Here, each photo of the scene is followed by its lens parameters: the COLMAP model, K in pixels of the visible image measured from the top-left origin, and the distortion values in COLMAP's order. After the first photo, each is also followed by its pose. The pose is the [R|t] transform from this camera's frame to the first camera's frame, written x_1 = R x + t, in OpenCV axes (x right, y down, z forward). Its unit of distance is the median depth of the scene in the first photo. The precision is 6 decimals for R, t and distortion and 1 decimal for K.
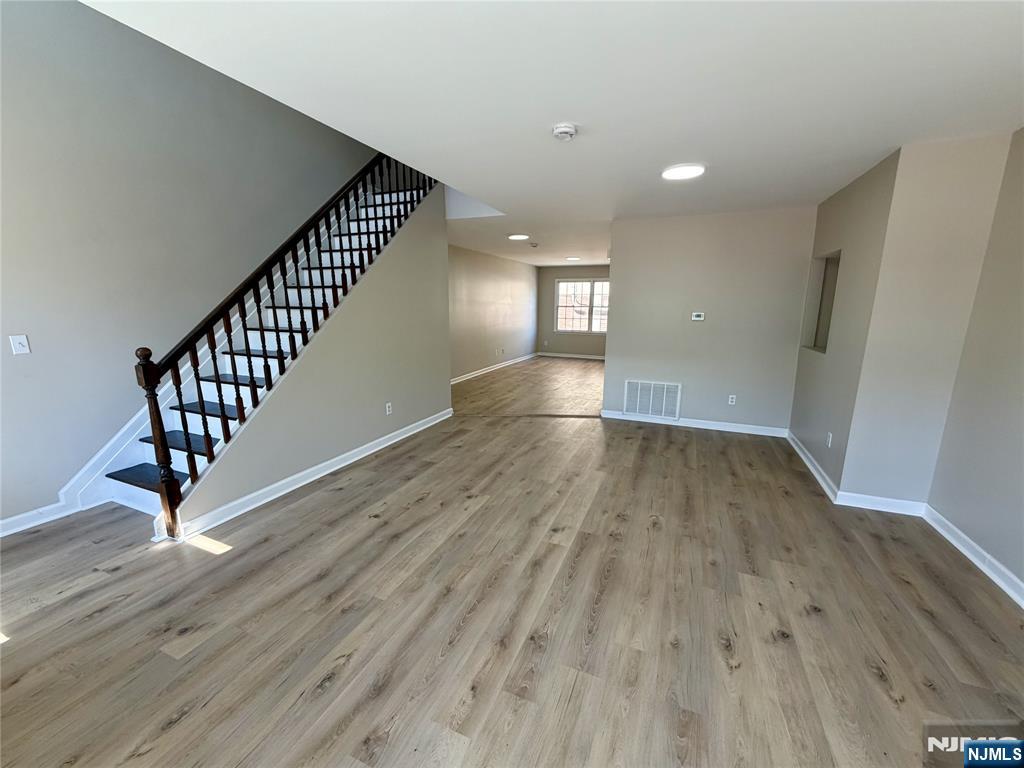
lens RADIAL K [[410.5, 0, 512.0], [0, 410.5, 384.0], [0, 0, 1]] dist [0.002373, 0.000348]
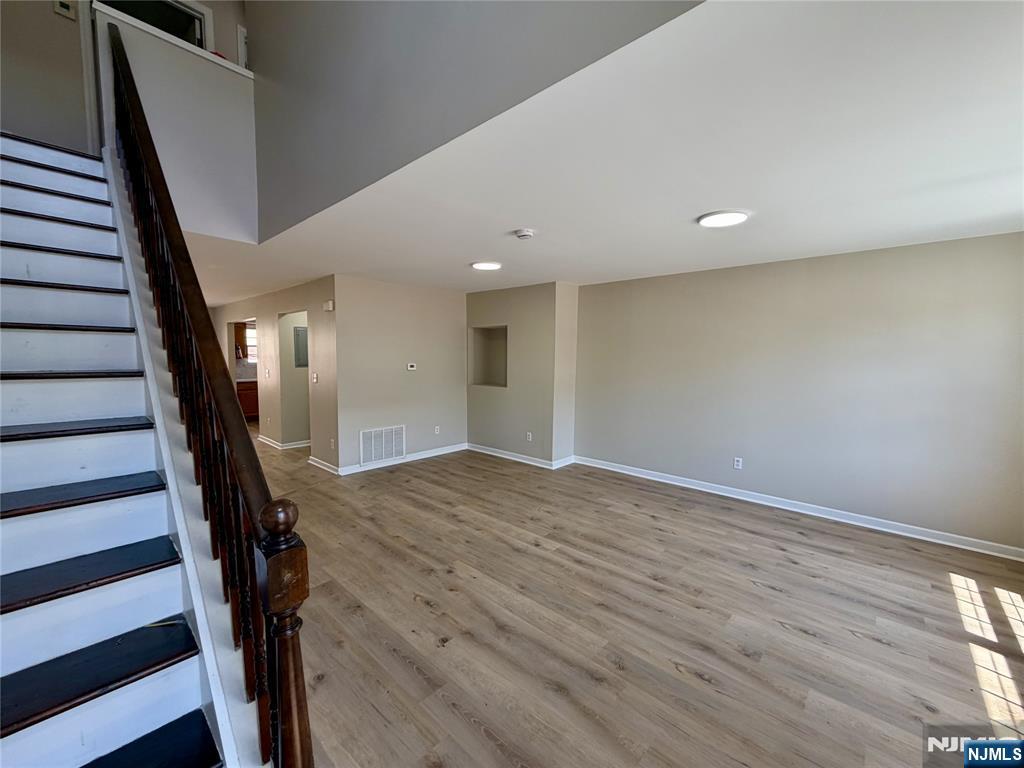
lens RADIAL K [[410.5, 0, 512.0], [0, 410.5, 384.0], [0, 0, 1]] dist [0.002373, 0.000348]
pose [[0.331240, -0.069802, 0.940961, -0.998526], [0.170399, 0.985288, 0.013106, -0.136369], [-0.928033, 0.155997, 0.338261, 0.572539]]
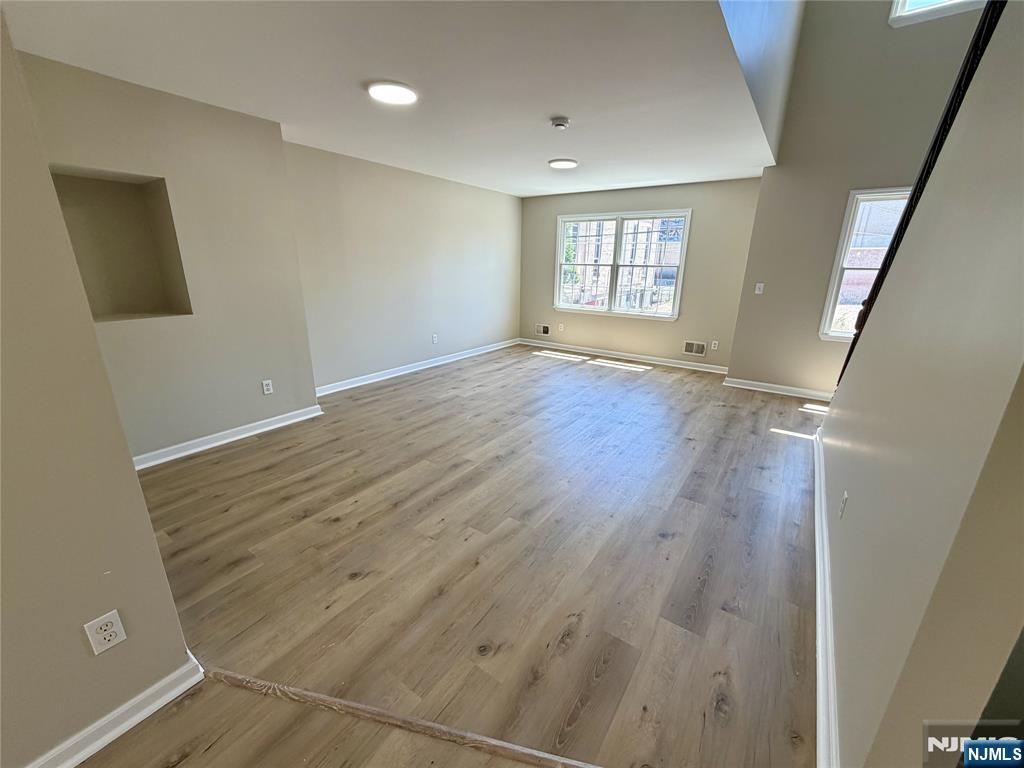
lens RADIAL K [[410.5, 0, 512.0], [0, 410.5, 384.0], [0, 0, 1]] dist [0.002373, 0.000348]
pose [[-0.978107, -0.079161, 0.192461, -0.034466], [0.019566, 0.885749, 0.463753, -0.415852], [-0.207183, 0.457365, -0.864808, 2.162197]]
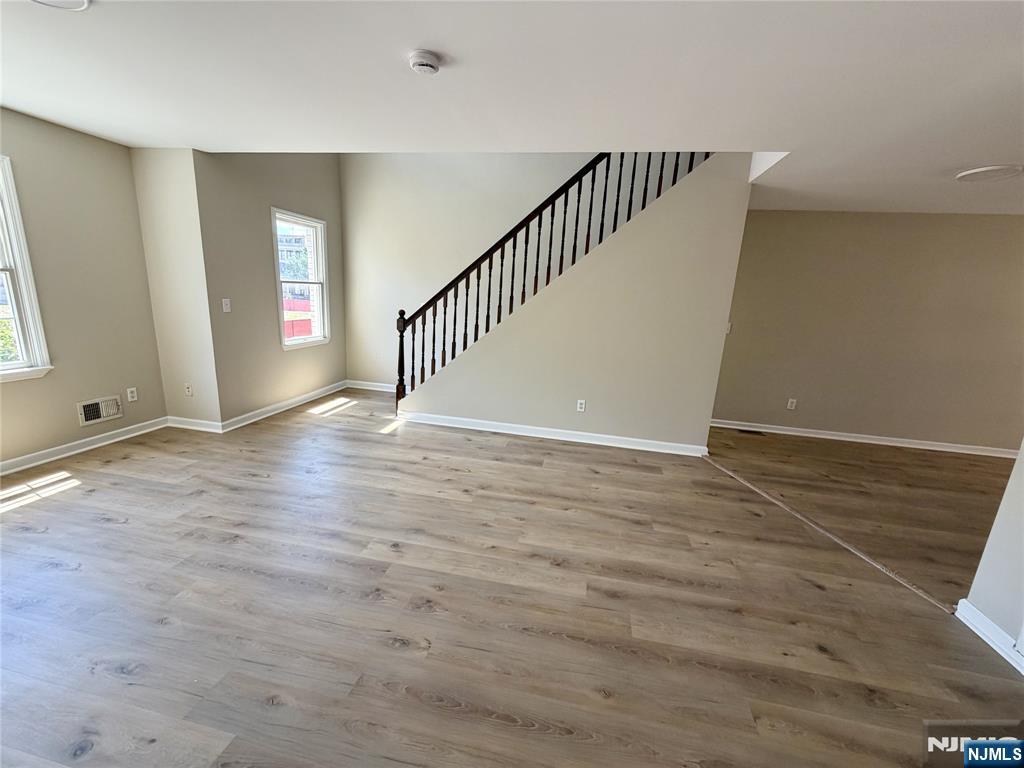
lens RADIAL K [[410.5, 0, 512.0], [0, 410.5, 384.0], [0, 0, 1]] dist [0.002373, 0.000348]
pose [[0.200052, 0.221161, -0.954498, 0.885673], [-0.242204, 0.955119, 0.170542, -0.173741], [0.949377, 0.197066, 0.244640, 0.930732]]
